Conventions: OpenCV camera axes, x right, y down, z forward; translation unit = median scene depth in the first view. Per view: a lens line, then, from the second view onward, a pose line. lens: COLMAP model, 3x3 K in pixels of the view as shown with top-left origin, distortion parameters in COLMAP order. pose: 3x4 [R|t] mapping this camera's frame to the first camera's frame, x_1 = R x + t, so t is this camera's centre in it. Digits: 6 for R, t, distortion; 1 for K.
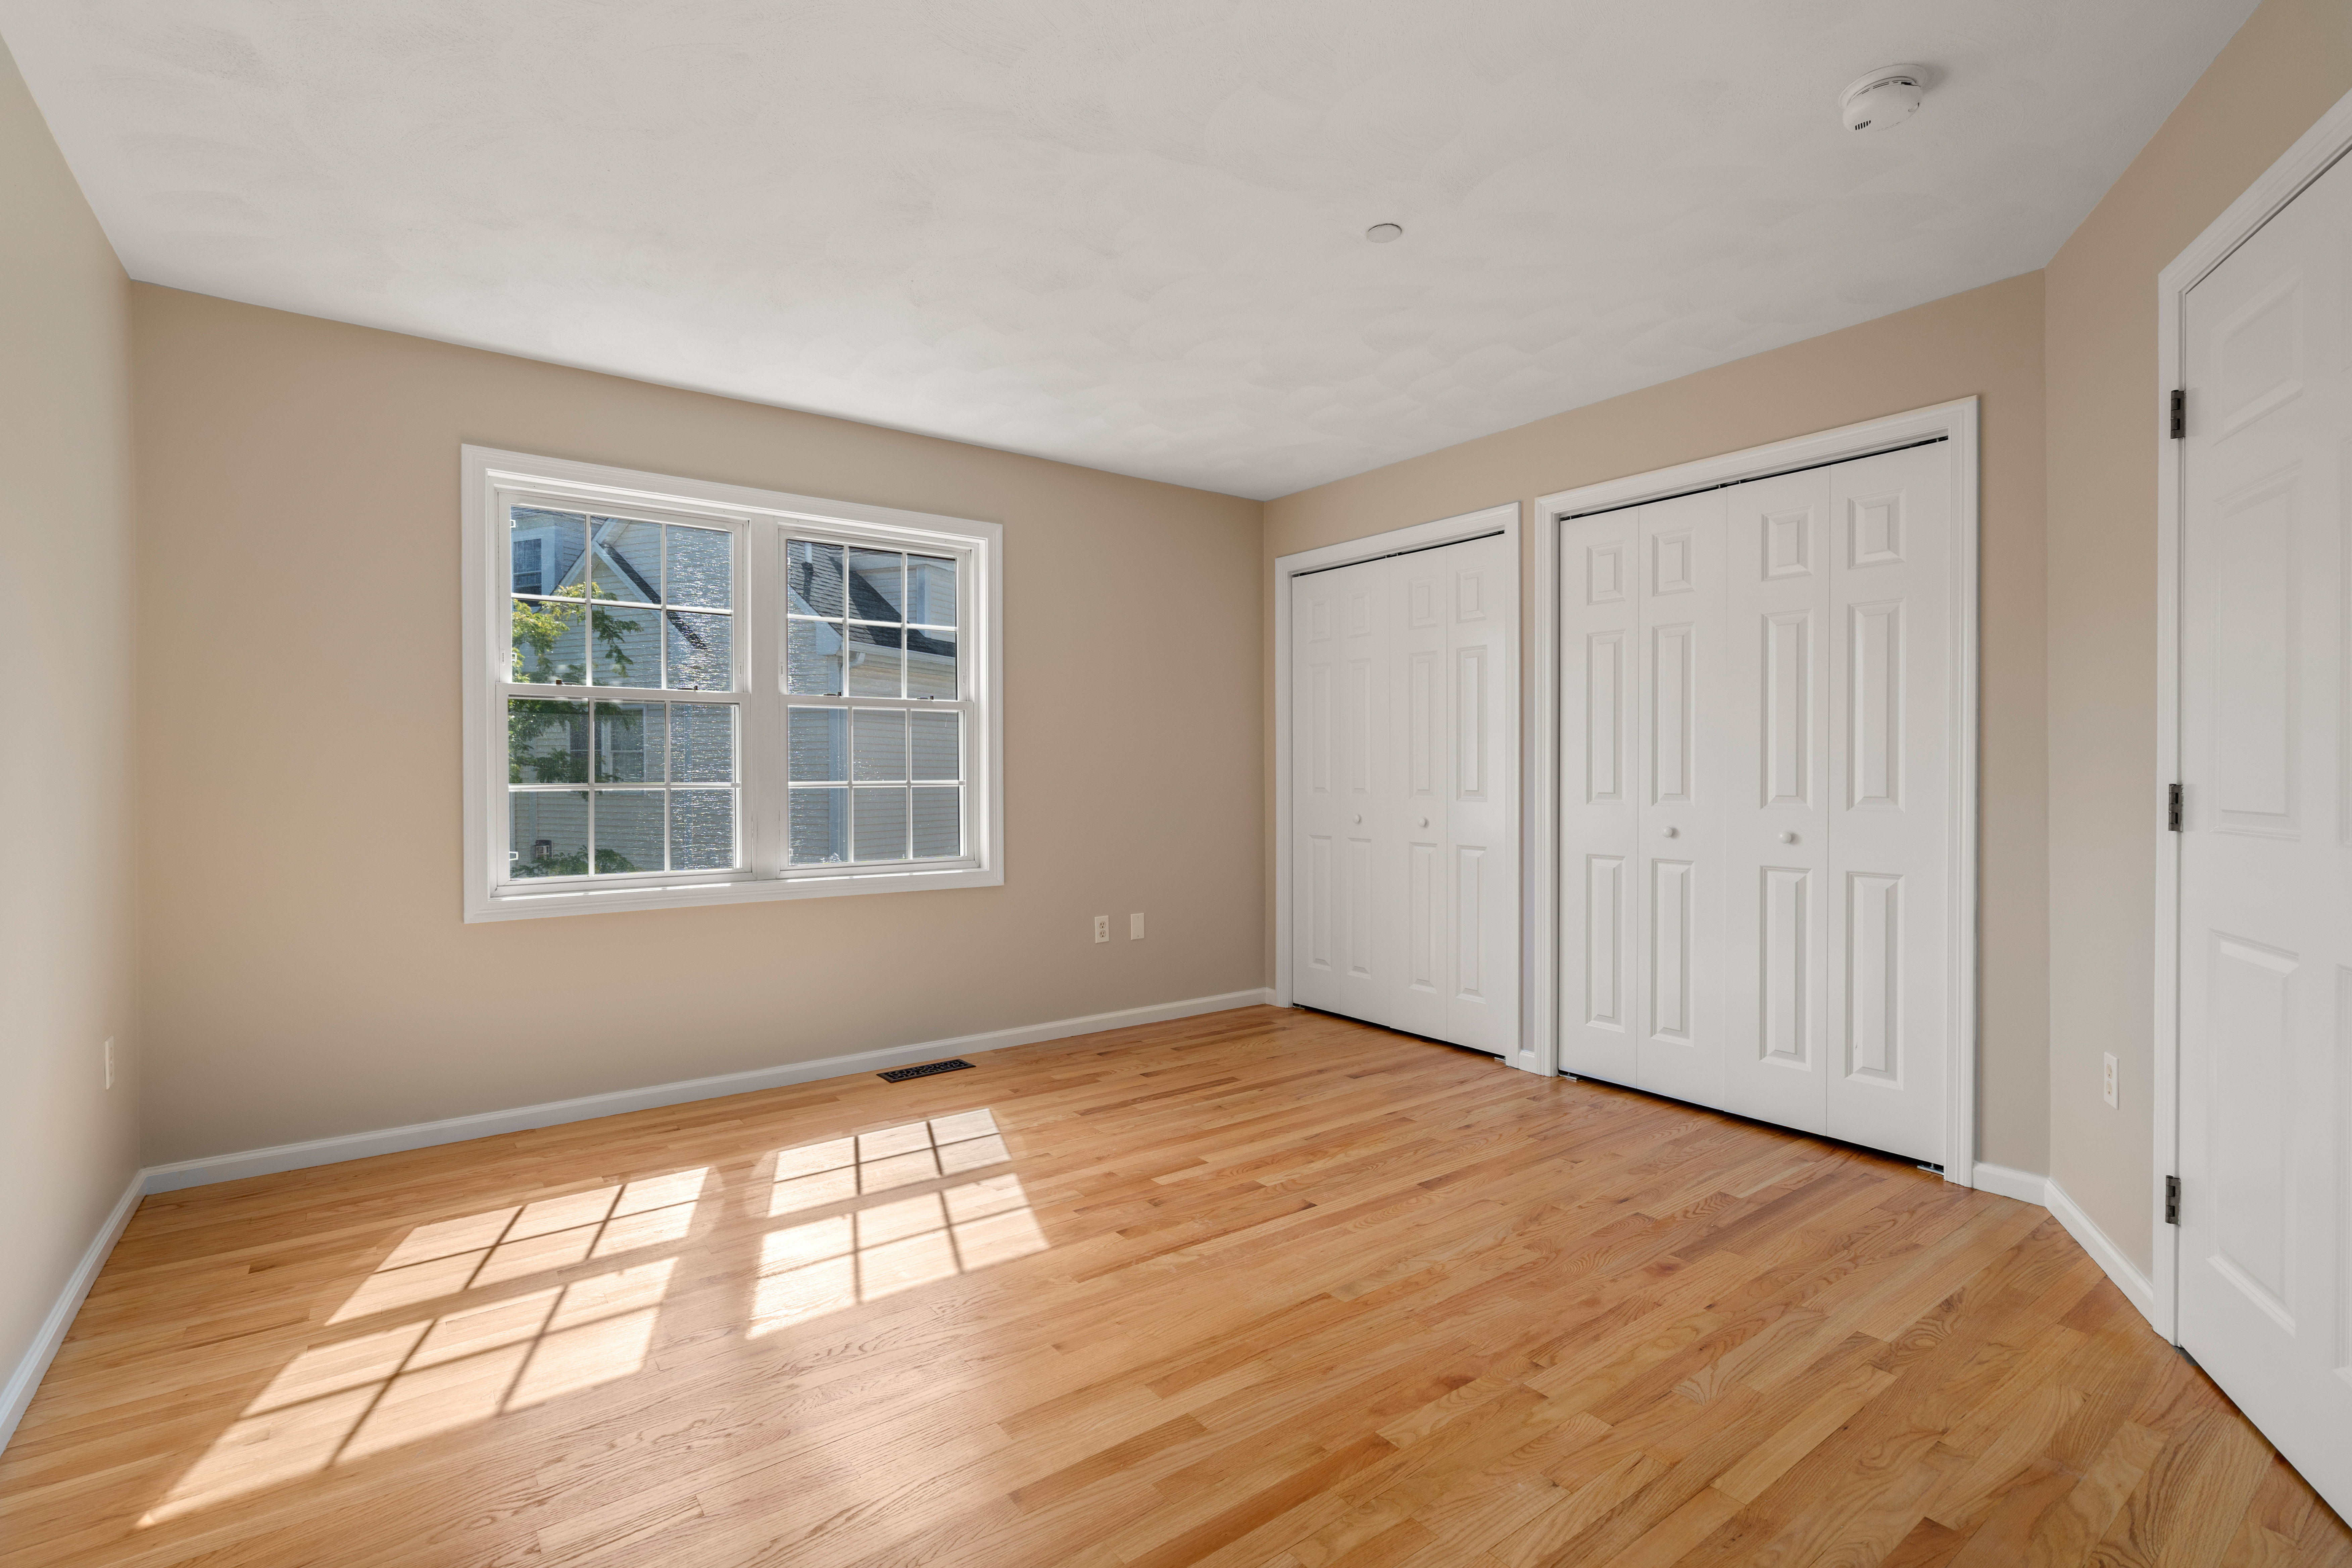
lens RADIAL K [[1076.3, 0, 1162.0], [0, 1076.3, 778.7], [0, 0, 1]] dist [-0.002891, 0.003113]
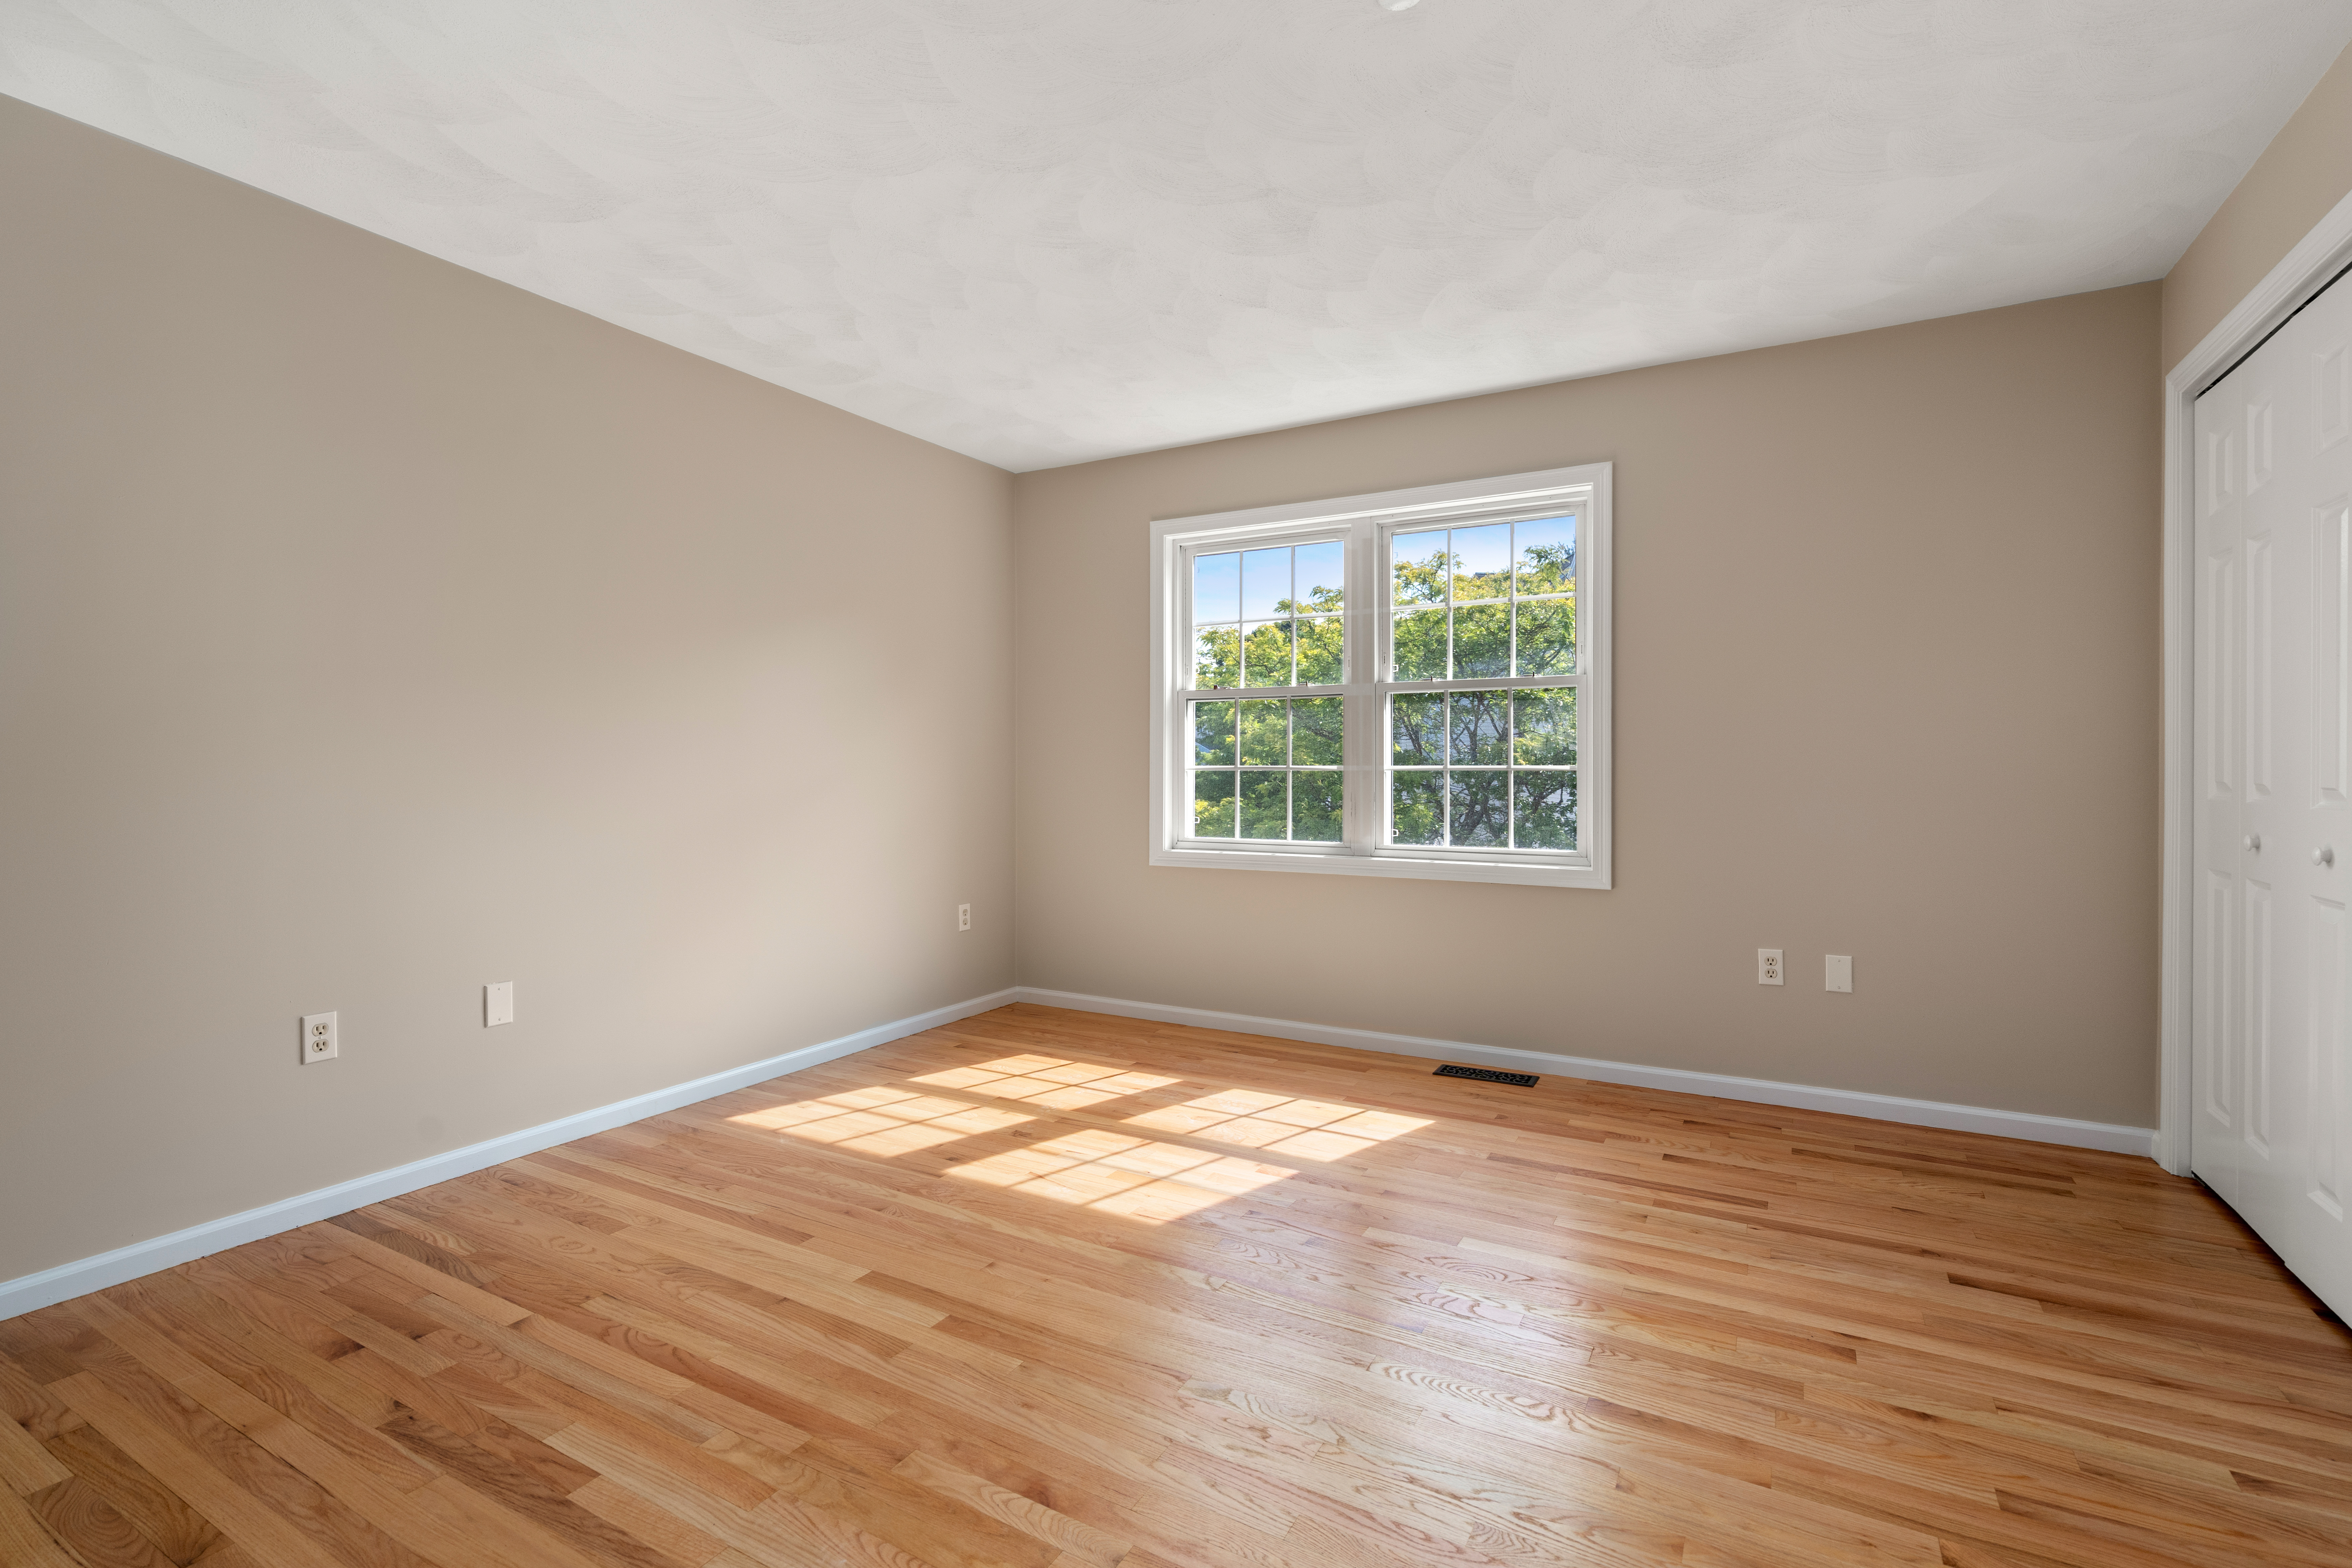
lens RADIAL K [[1076.3, 0, 1161.8], [0, 1076.3, 766.1], [0, 0, 1]] dist [-0.002891, 0.003113]
pose [[0.402689, 0.005729, -0.915319, 0.581139], [-0.001701, 0.999983, 0.005510, -0.001393], [0.915335, -0.000662, 0.402692, 0.411819]]
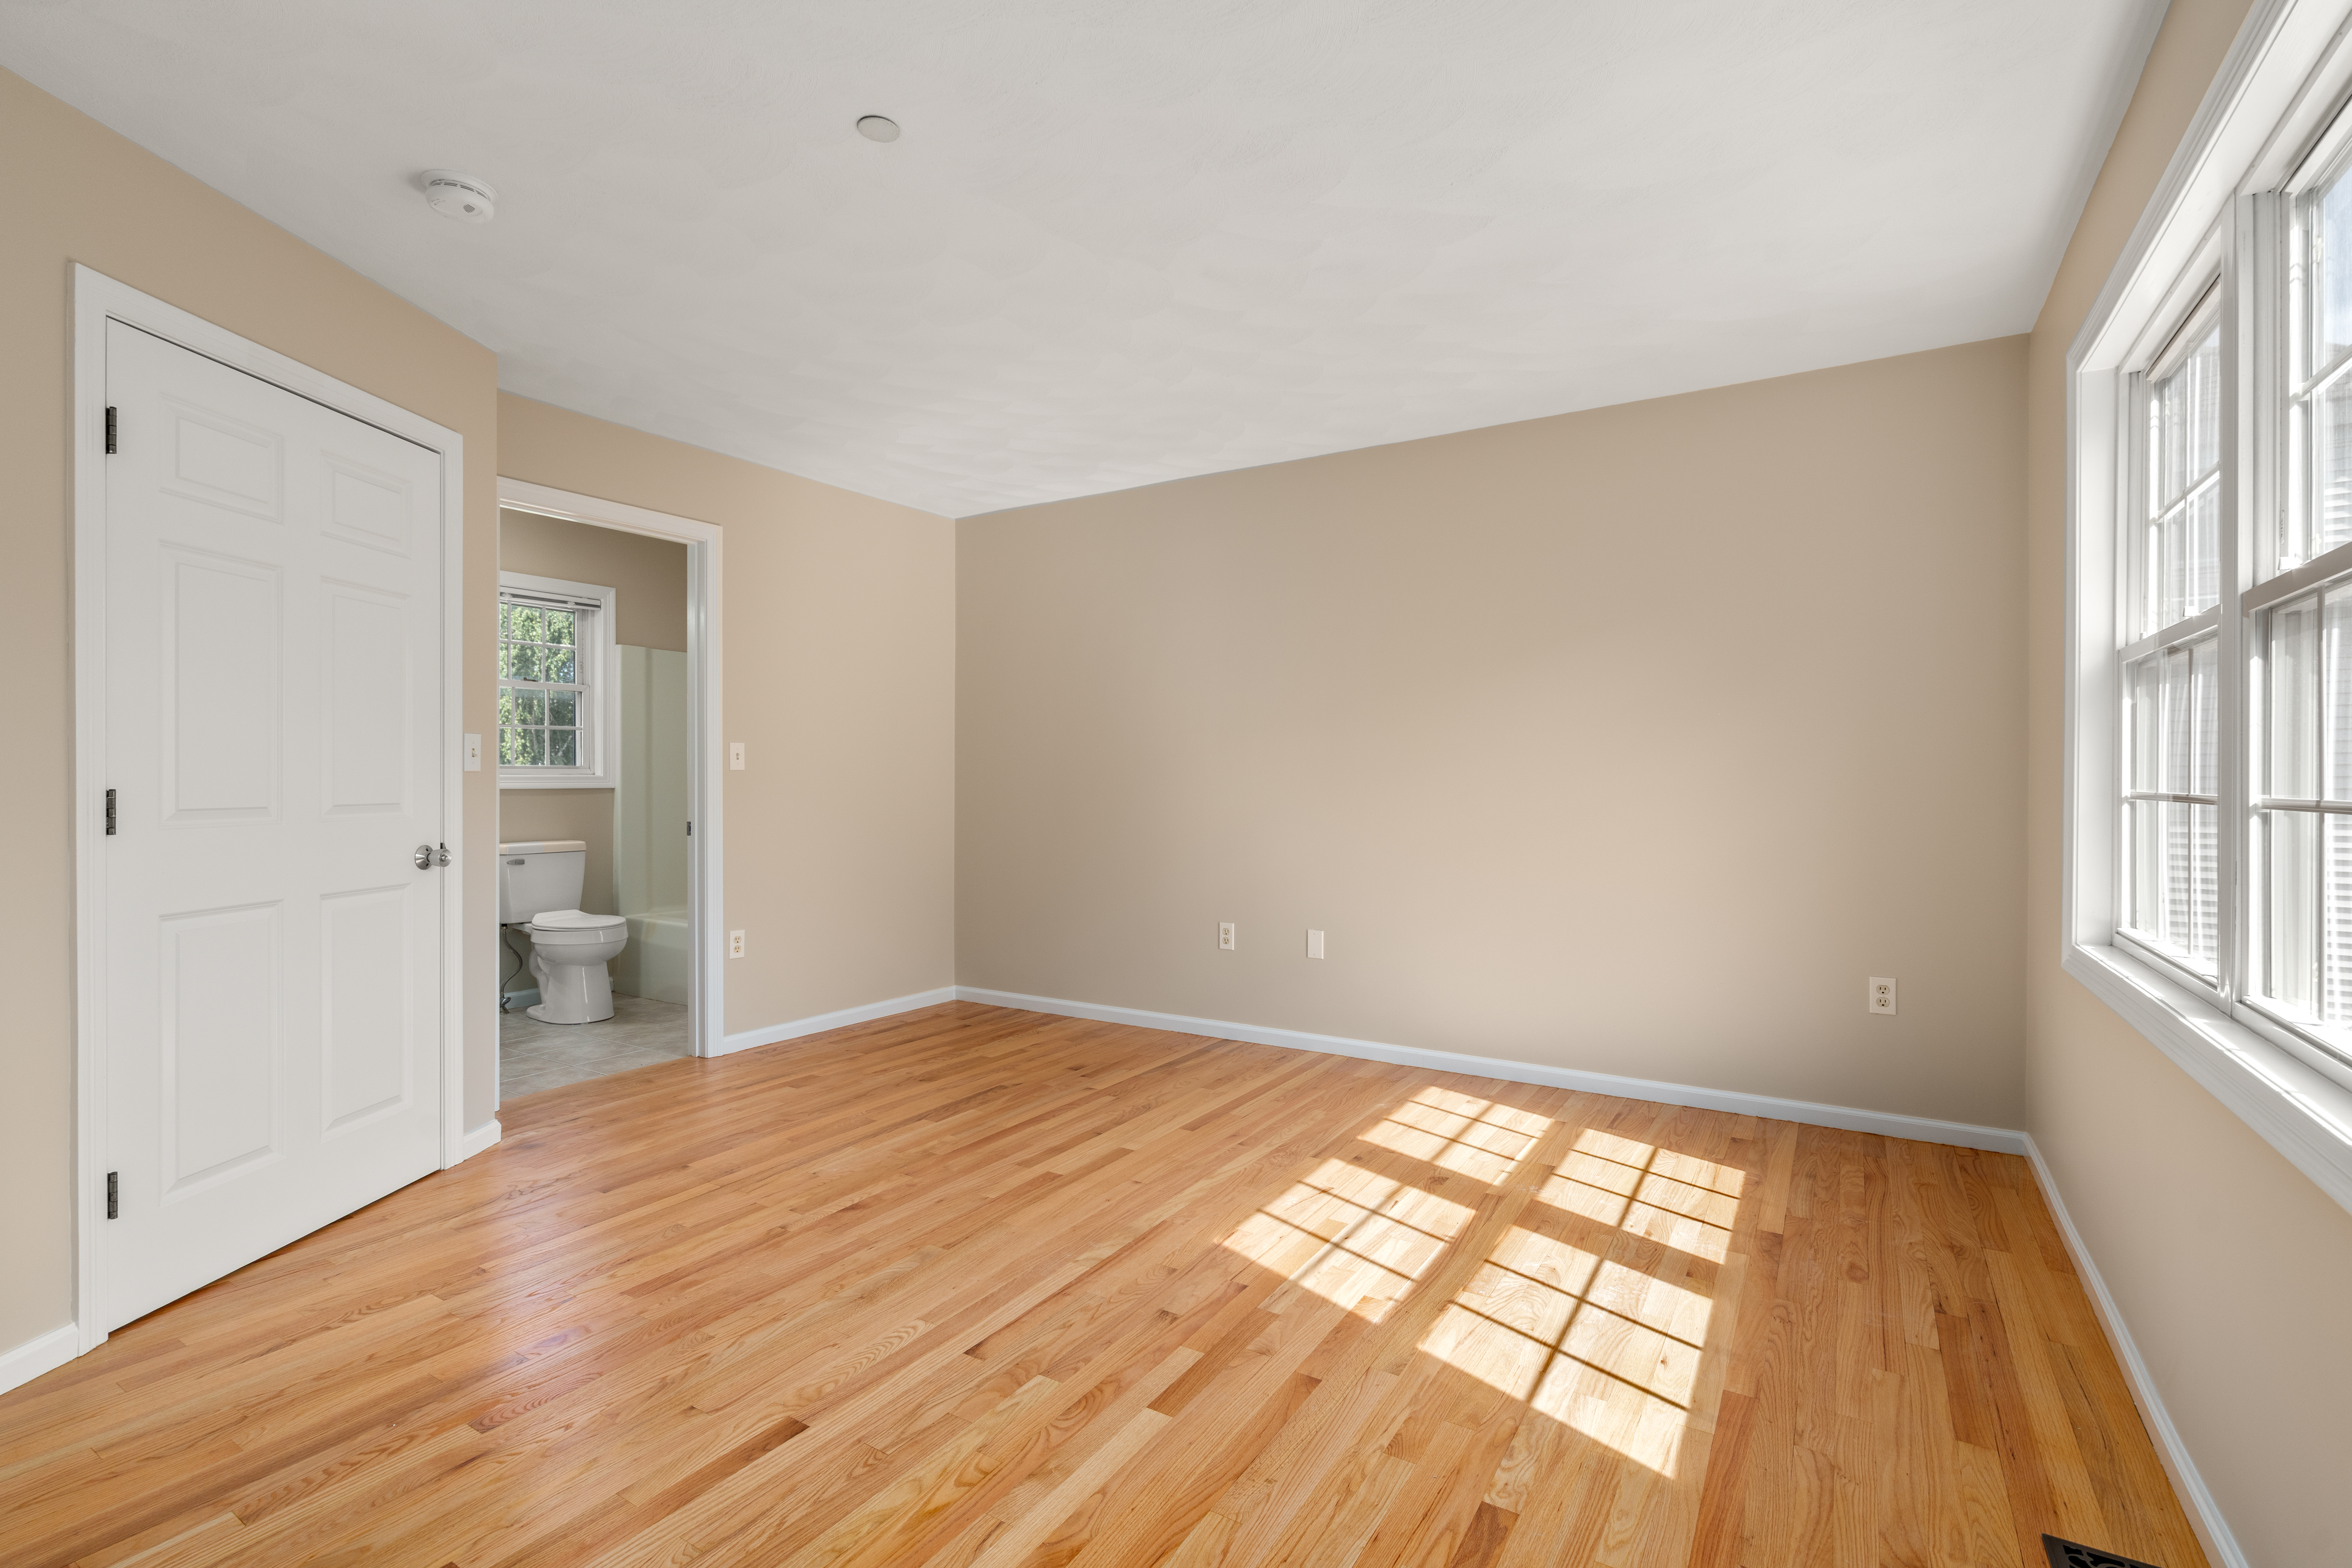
lens RADIAL K [[1076.3, 0, 1187.1], [0, 1076.3, 779.3], [0, 0, 1]] dist [-0.002891, 0.003113]
pose [[-0.926119, 0.001727, -0.377227, 0.217640], [0.000134, 0.999991, 0.004248, -0.005805], [0.377231, 0.003884, -0.926111, 1.354114]]
